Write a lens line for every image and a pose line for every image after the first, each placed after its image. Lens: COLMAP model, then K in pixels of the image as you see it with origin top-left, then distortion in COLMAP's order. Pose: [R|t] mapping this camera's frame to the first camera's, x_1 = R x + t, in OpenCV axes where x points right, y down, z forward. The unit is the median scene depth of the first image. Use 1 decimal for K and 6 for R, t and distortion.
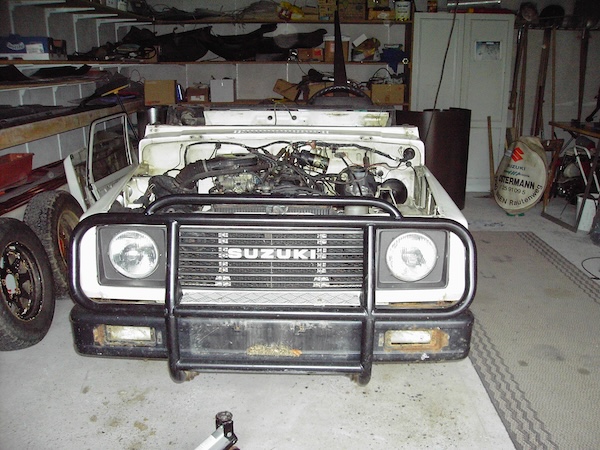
lens RADIAL K [[595.2, 0, 308.4], [0, 595.2, 226.6], [0, 0, 1]] dist [-0.172929, 0.146101]
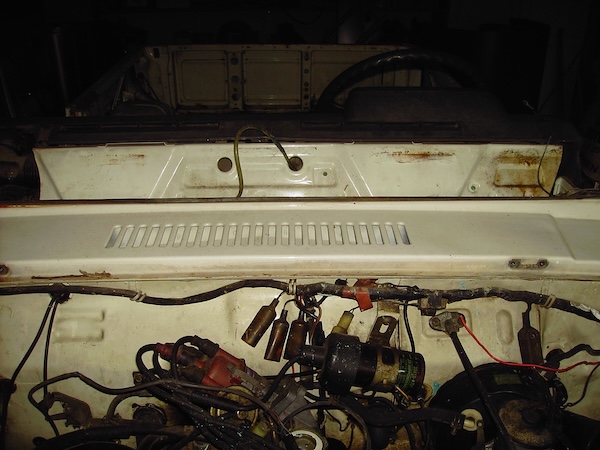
lens RADIAL K [[595.2, 0, 308.4], [0, 595.2, 226.6], [0, 0, 1]] dist [-0.172929, 0.146101]
pose [[0.999570, -0.016970, 0.023927, -0.026906], [0.011921, 0.980283, 0.197241, -0.230869], [-0.026802, -0.196871, 0.980063, 0.701017]]
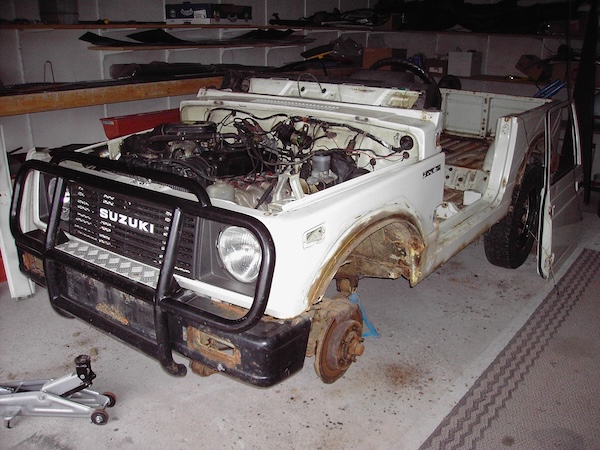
lens RADIAL K [[595.2, 0, 308.4], [0, 595.2, 226.6], [0, 0, 1]] dist [-0.172929, 0.146101]
pose [[0.812477, 0.191015, -0.550812, 0.536139], [-0.164701, 0.981519, 0.097435, -0.066598], [0.559244, 0.011555, 0.828922, 0.246073]]
